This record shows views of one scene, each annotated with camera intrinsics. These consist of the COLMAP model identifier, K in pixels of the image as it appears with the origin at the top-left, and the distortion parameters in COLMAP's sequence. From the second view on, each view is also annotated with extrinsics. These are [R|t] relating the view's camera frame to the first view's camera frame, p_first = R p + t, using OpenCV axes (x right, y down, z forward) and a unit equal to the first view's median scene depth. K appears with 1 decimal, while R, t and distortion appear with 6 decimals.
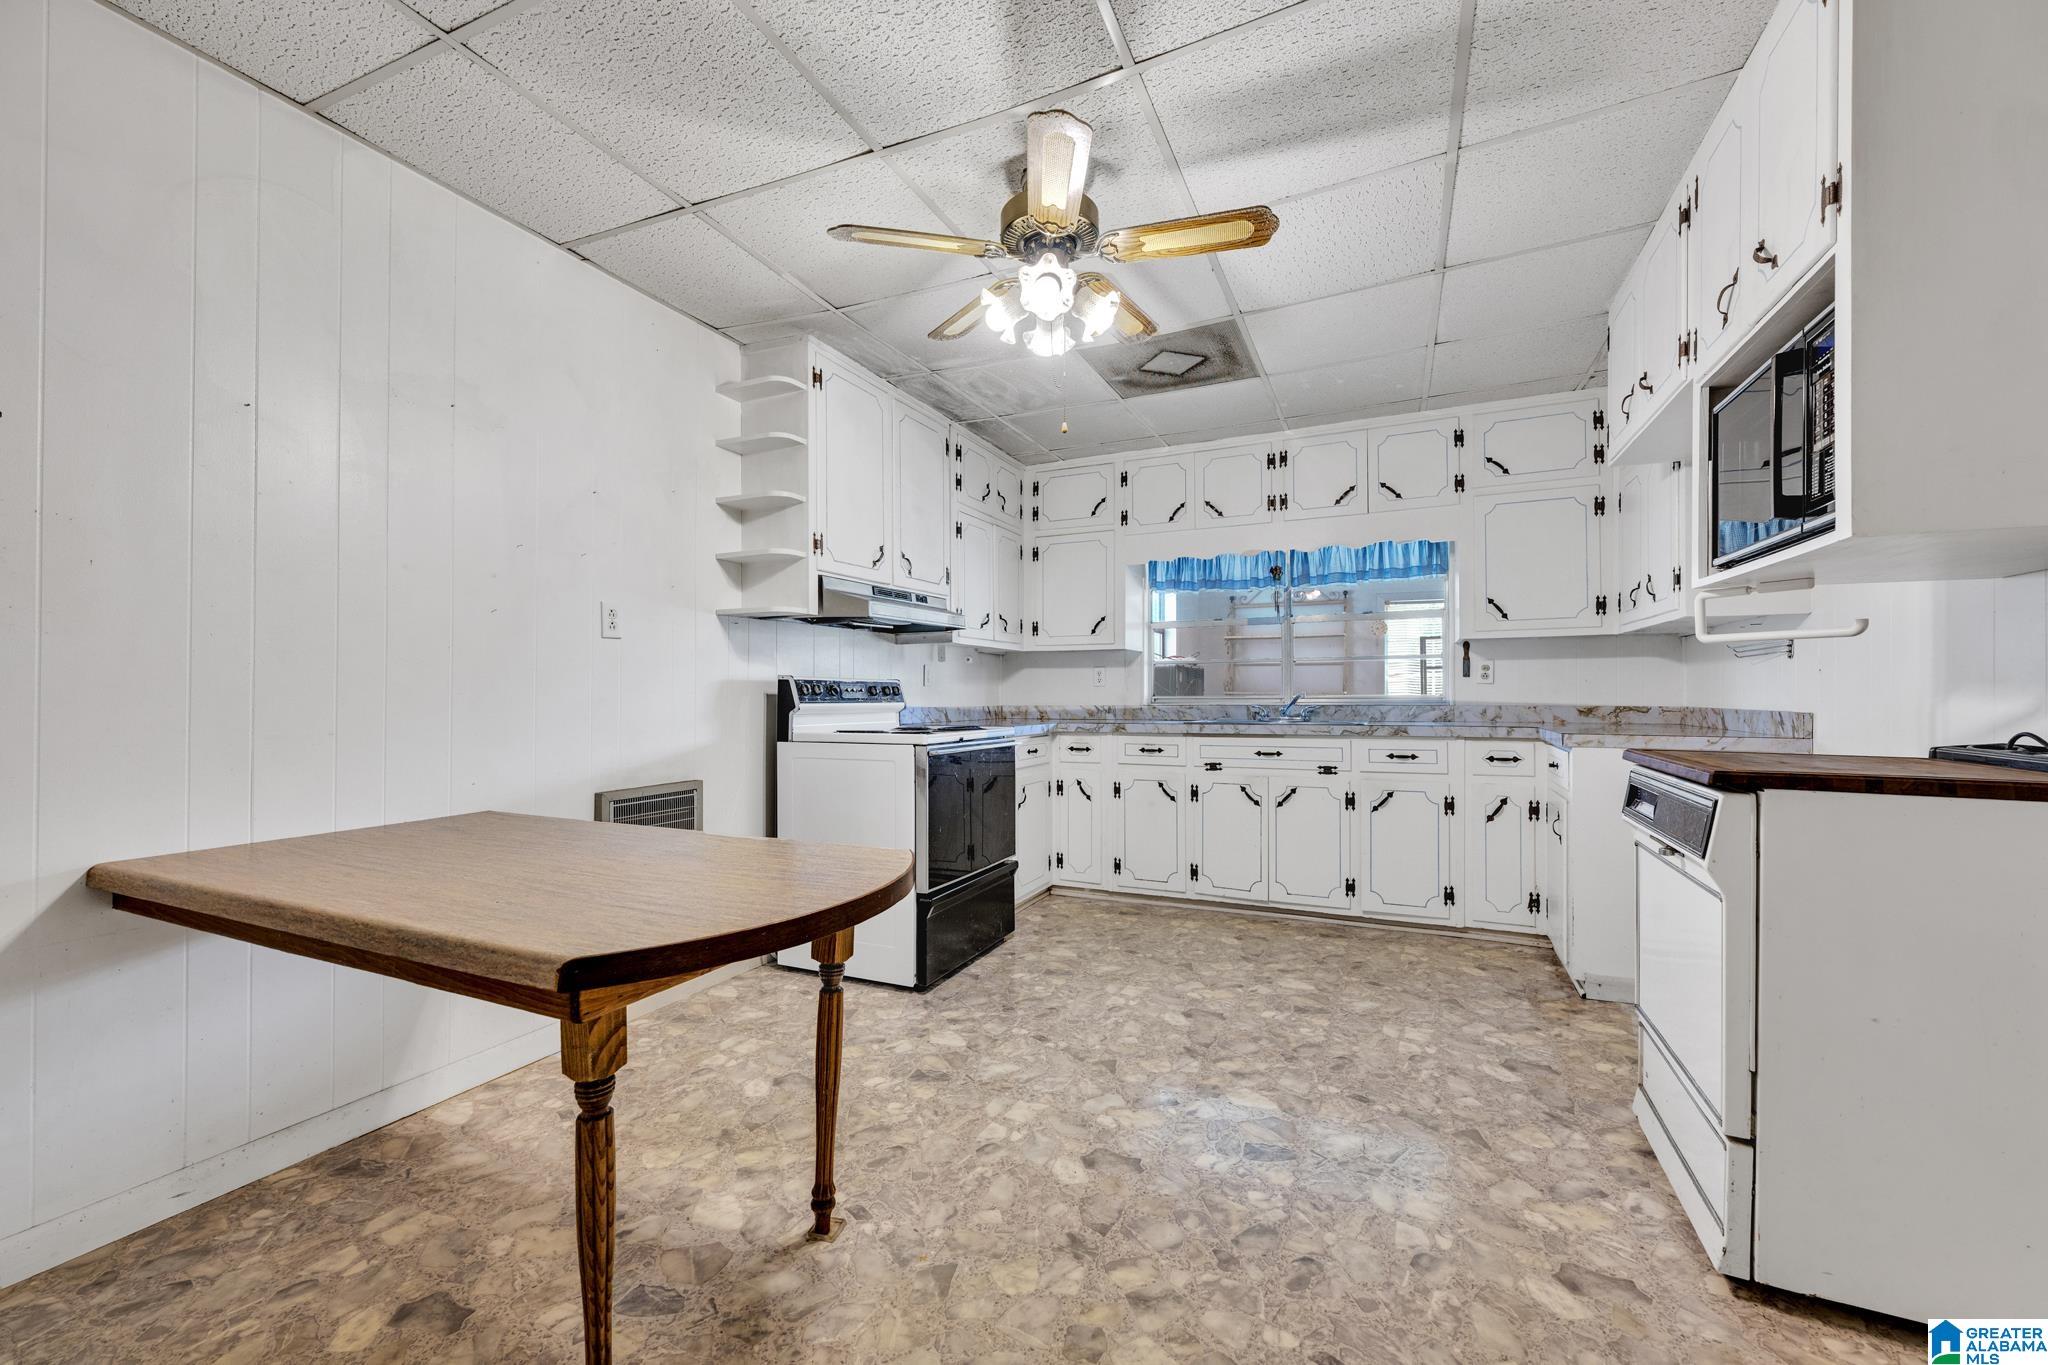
lens RADIAL K [[808.1, 0, 1022.3], [0, 808.1, 684.8], [0, 0, 1]] dist [-0.000459, 0.000163]
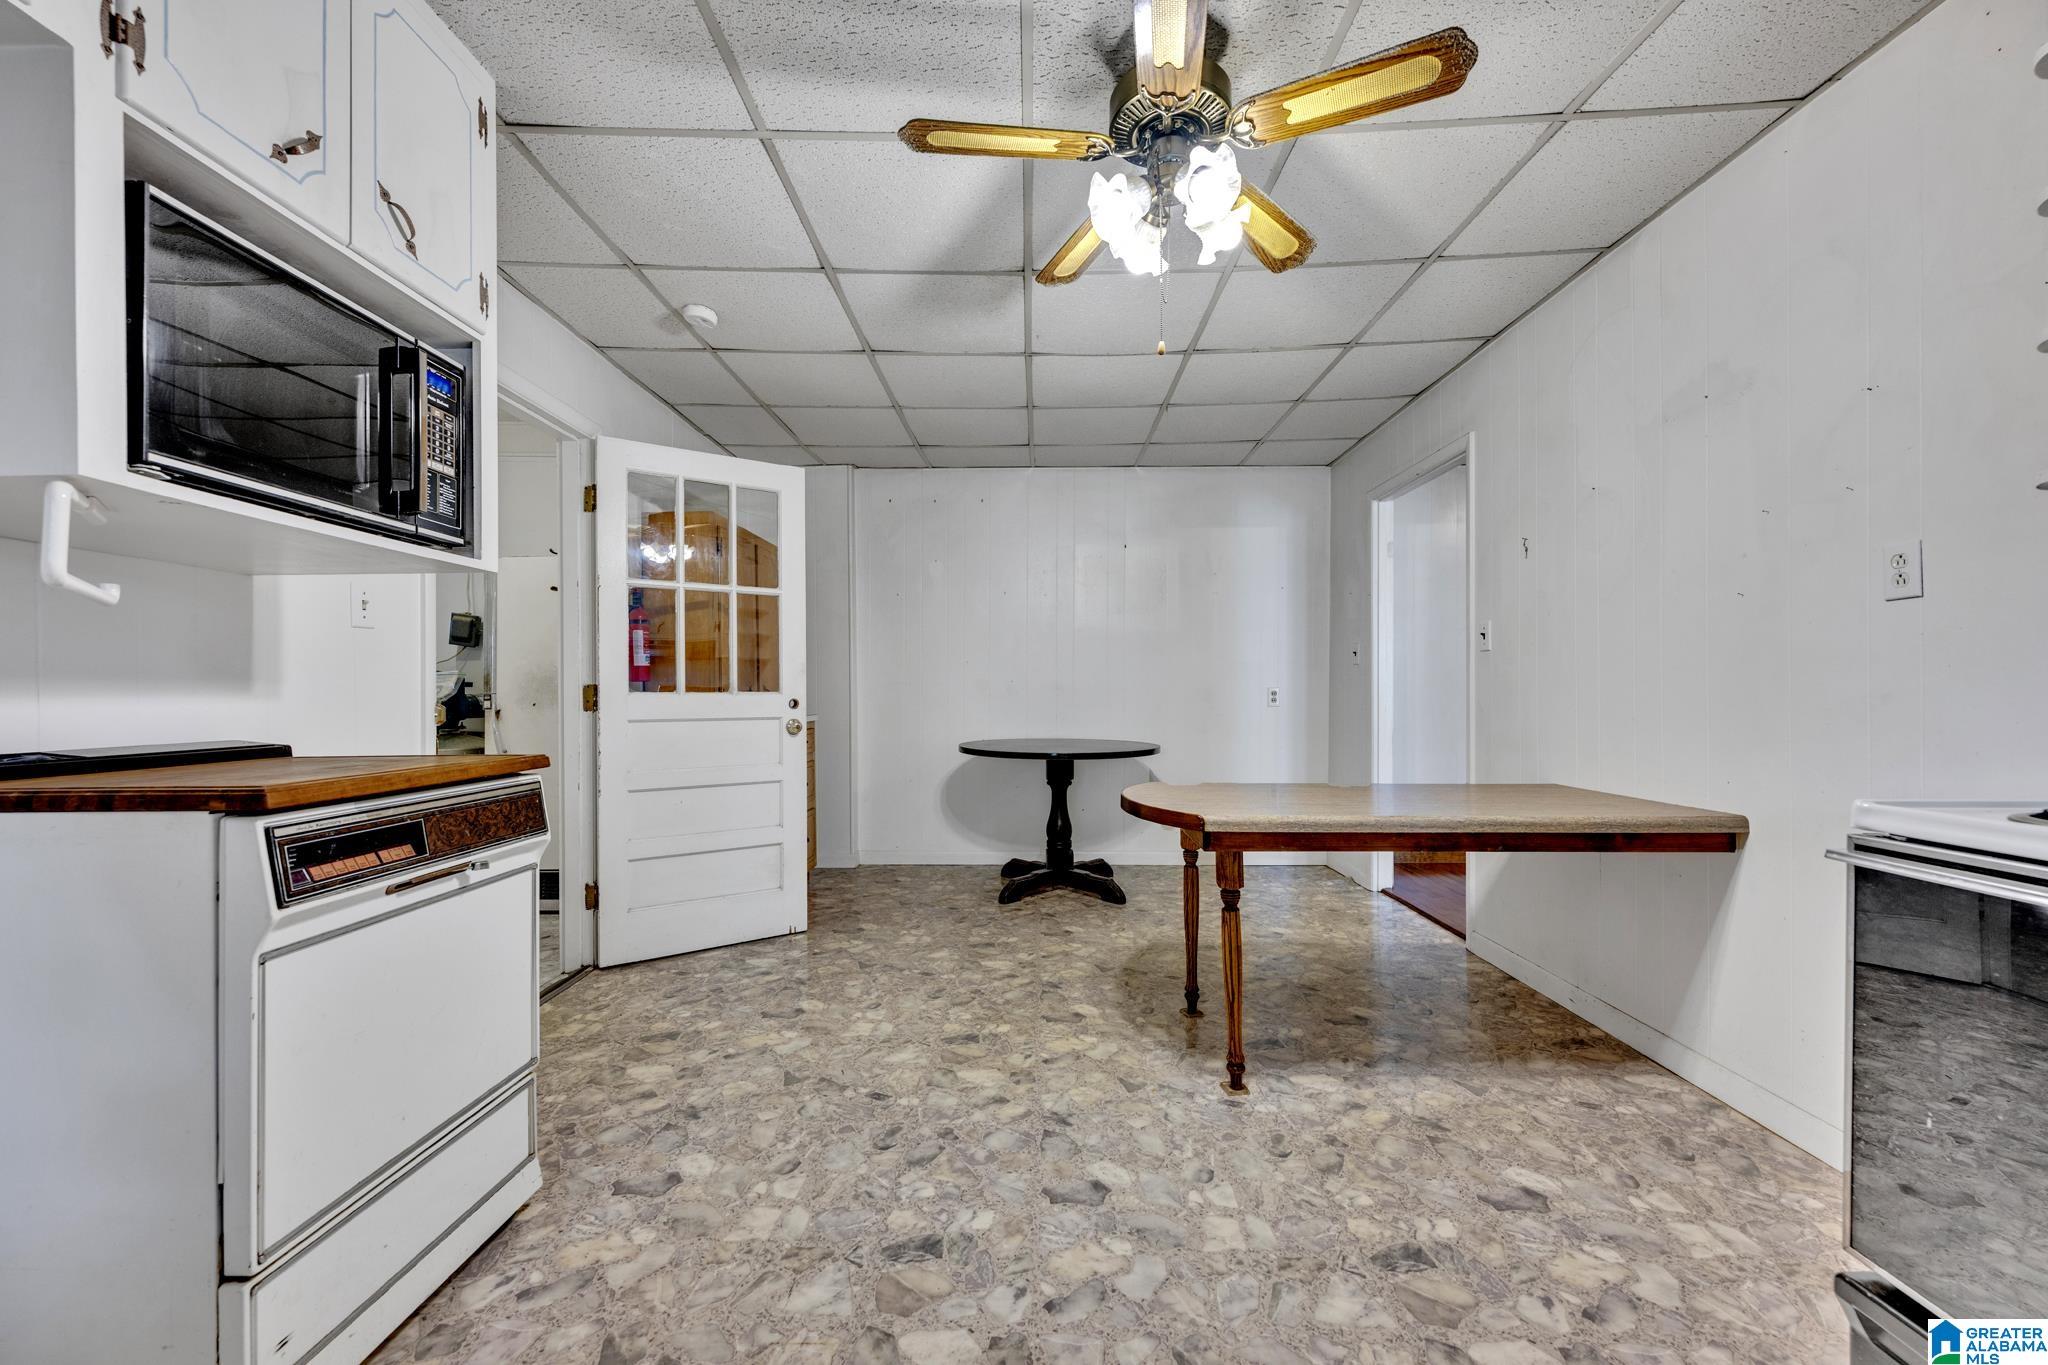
lens RADIAL K [[808.1, 0, 1028.1], [0, 808.1, 692.1], [0, 0, 1]] dist [-0.000459, 0.000163]
pose [[-0.909544, 0.002839, -0.415598, 0.610569], [0.005967, 0.999963, -0.006227, 0.023819], [0.415565, -0.008143, -0.909527, 2.038802]]
